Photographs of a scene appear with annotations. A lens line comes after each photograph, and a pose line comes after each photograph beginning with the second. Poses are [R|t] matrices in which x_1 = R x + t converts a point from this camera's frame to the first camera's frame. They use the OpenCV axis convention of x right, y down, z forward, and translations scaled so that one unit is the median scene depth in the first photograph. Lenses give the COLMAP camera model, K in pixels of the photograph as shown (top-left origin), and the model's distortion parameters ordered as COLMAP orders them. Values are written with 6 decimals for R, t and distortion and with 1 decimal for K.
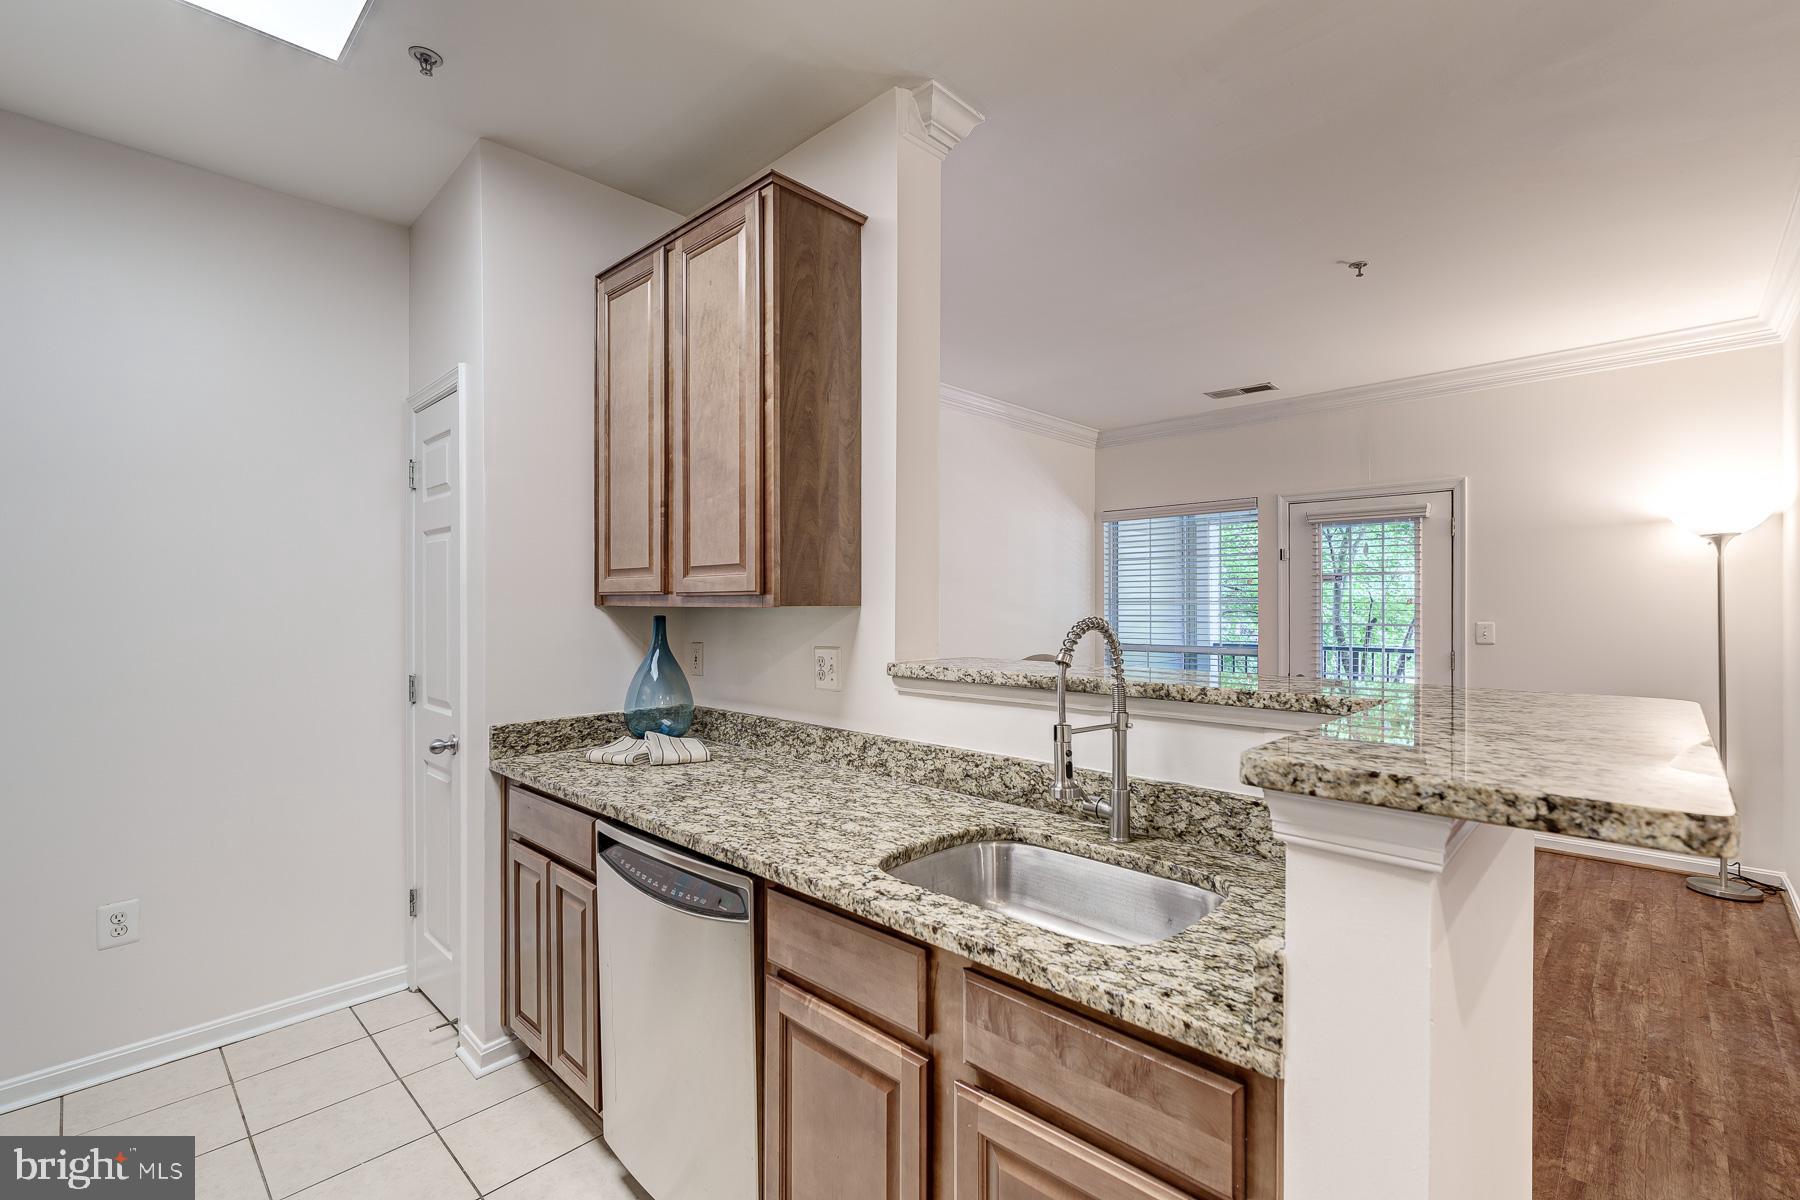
lens RADIAL K [[785.9, 0, 901.7], [0, 785.9, 604.9], [0, 0, 1]] dist [0.007842, -0.001876]
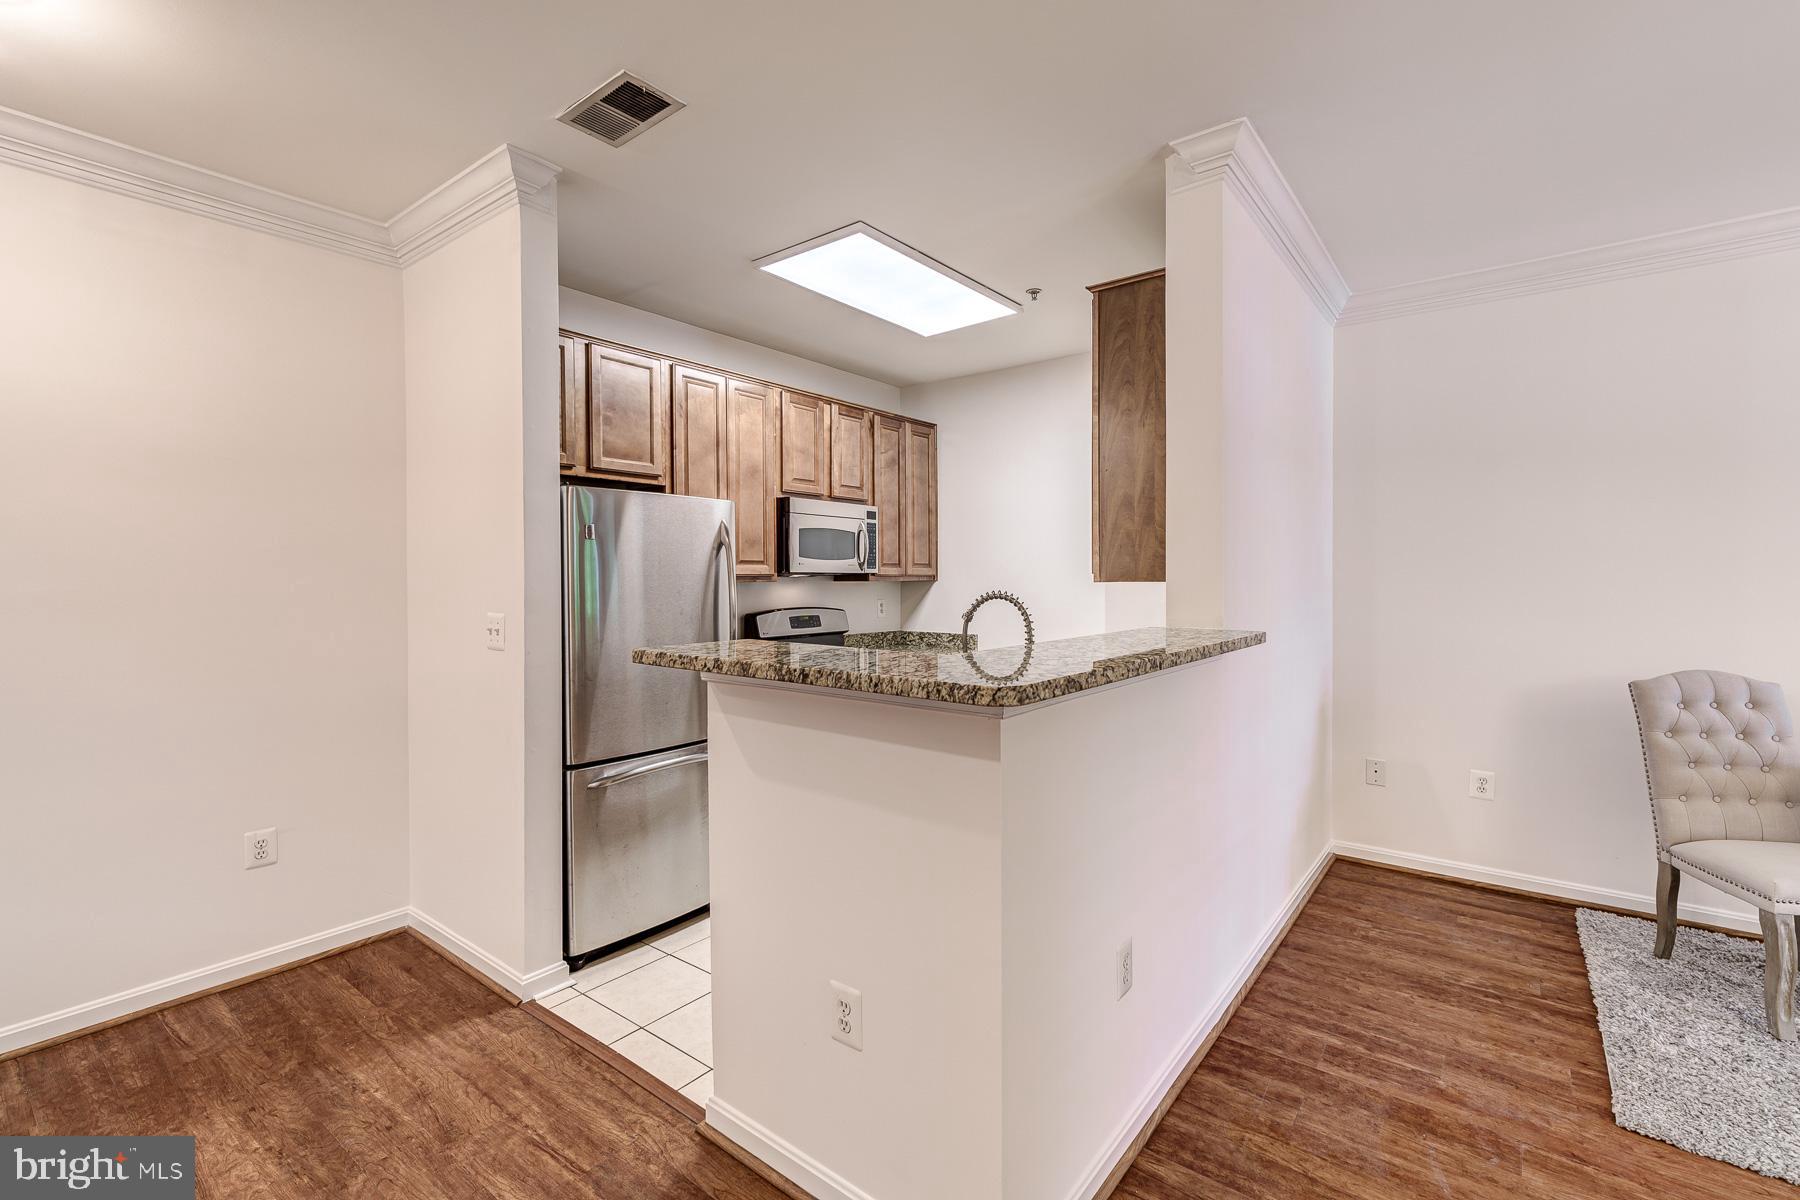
lens RADIAL K [[785.9, 0, 900.4], [0, 785.9, 583.2], [0, 0, 1]] dist [0.007842, -0.001876]
pose [[0.097658, 0.004491, -0.995210, 1.005747], [-0.000753, 0.999990, 0.004439, -0.001382], [0.995220, 0.000316, 0.097660, 0.398660]]
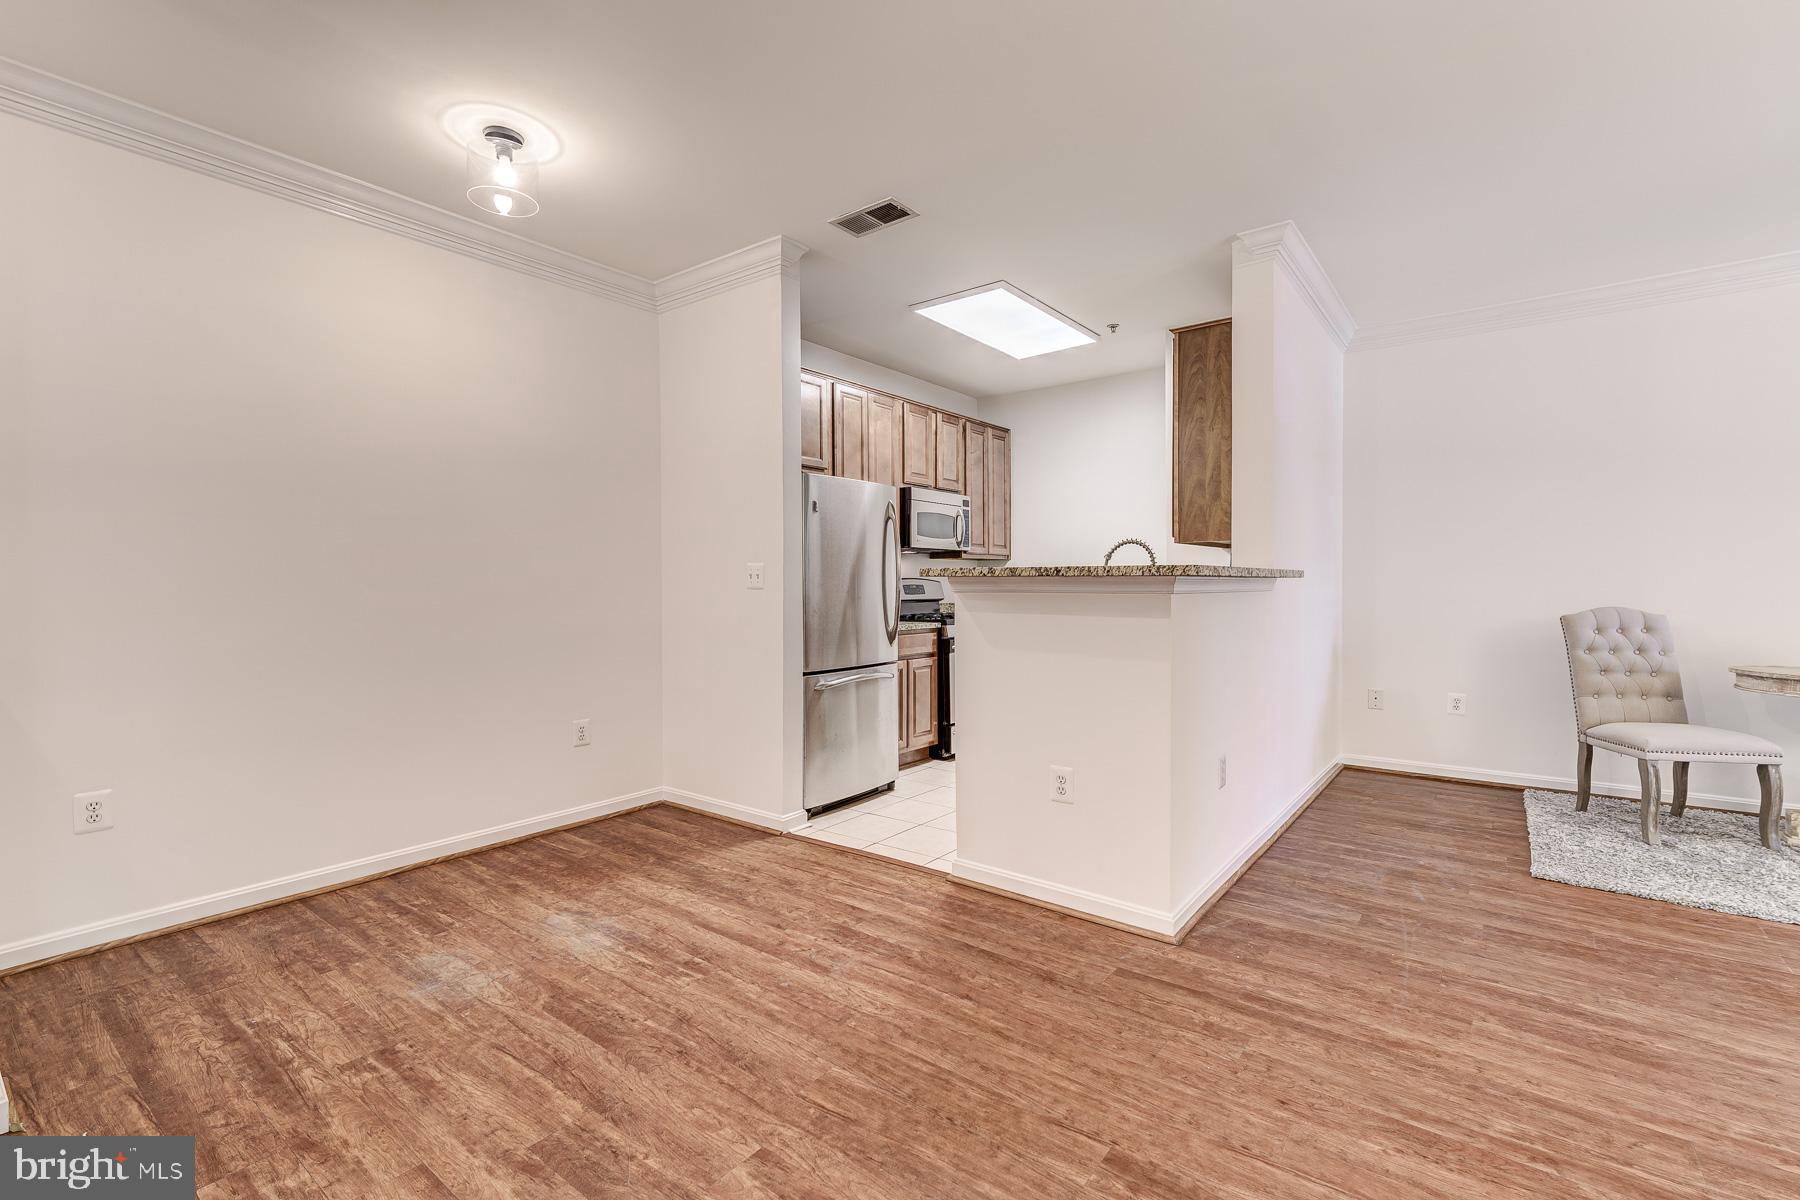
lens RADIAL K [[785.9, 0, 900.4], [0, 785.9, 591.8], [0, 0, 1]] dist [0.007842, -0.001876]
pose [[0.104121, 0.008157, -0.994531, 1.421371], [-0.000479, 0.999967, 0.008151, 0.089147], [0.994565, -0.000372, 0.104121, 0.070063]]
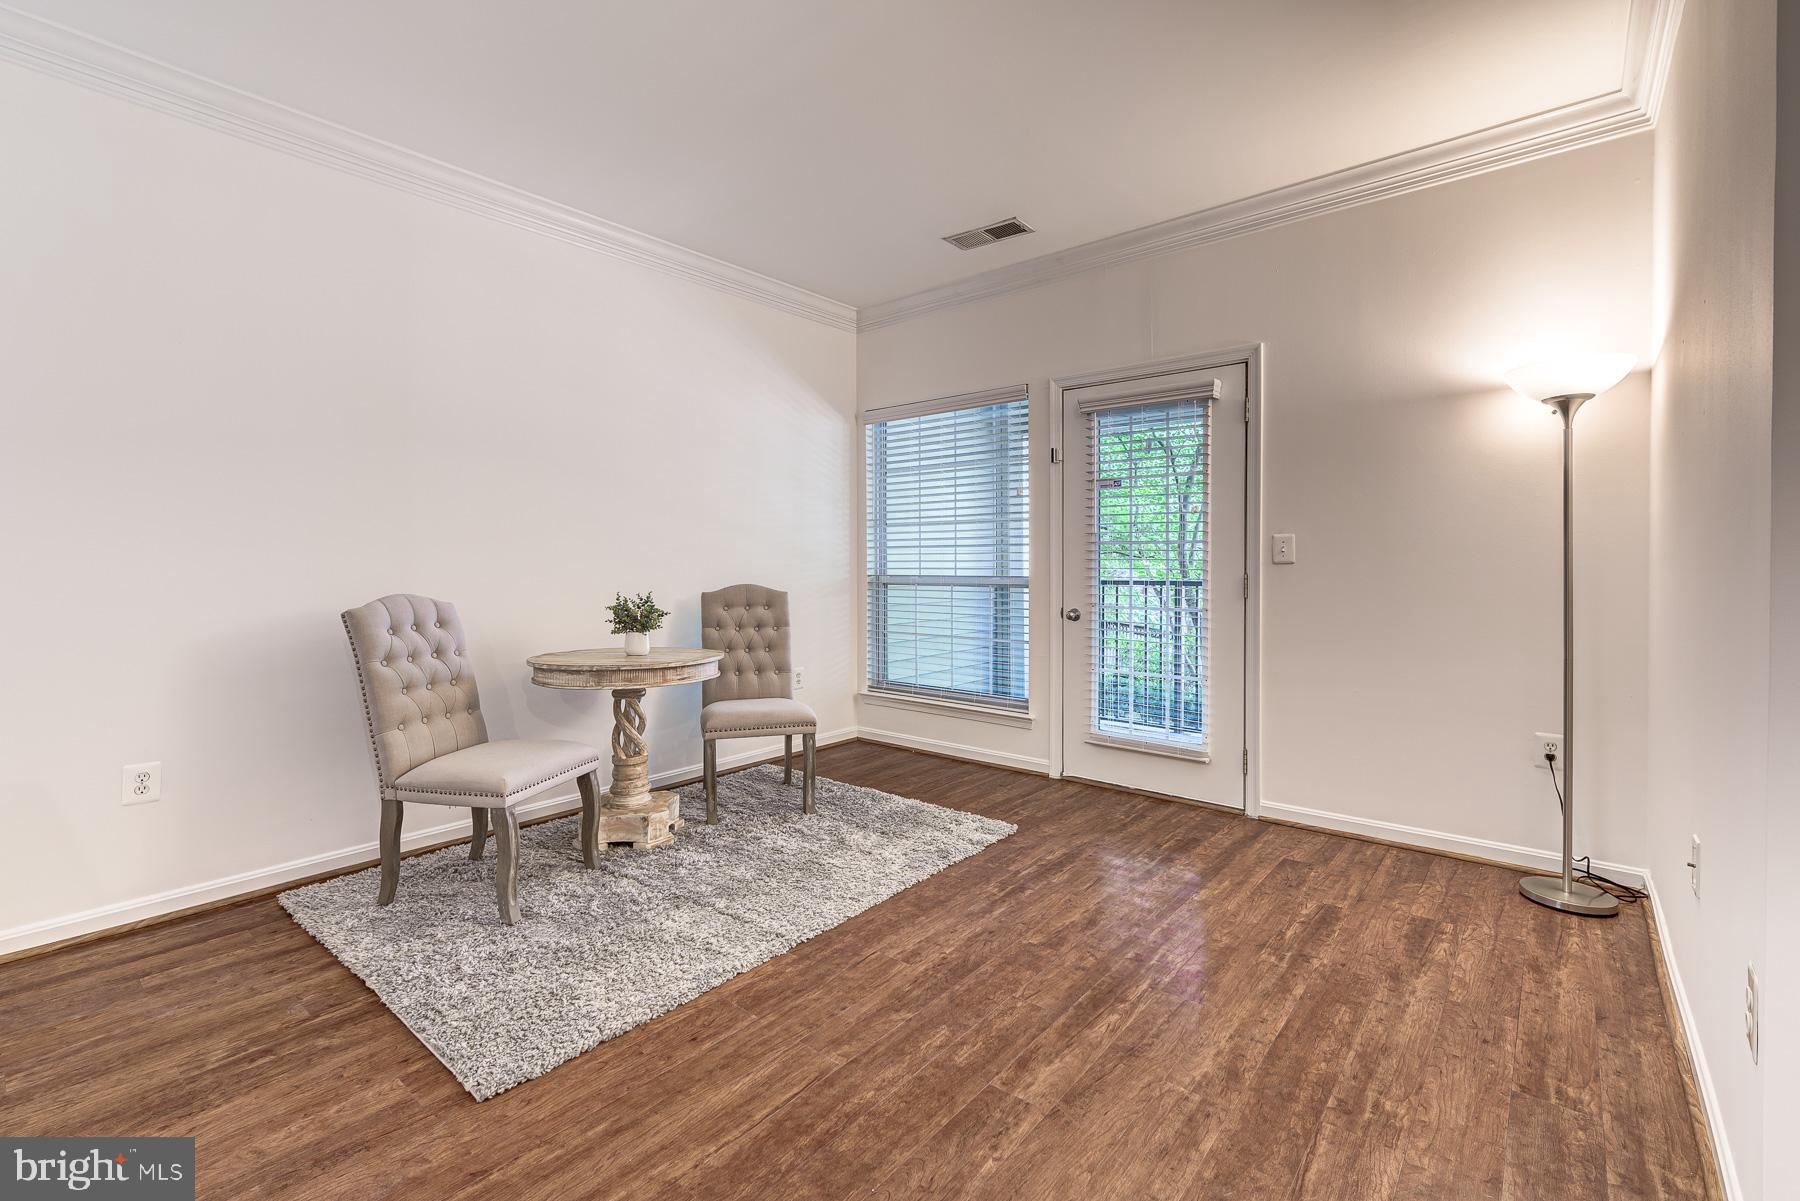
lens RADIAL K [[785.9, 0, 894.3], [0, 785.9, 575.6], [0, 0, 1]] dist [0.007842, -0.001876]
pose [[0.997952, -0.005190, 0.063762, 0.594892], [0.004255, 0.999881, 0.014799, 0.090115], [-0.063832, -0.014497, 0.997855, 0.507084]]
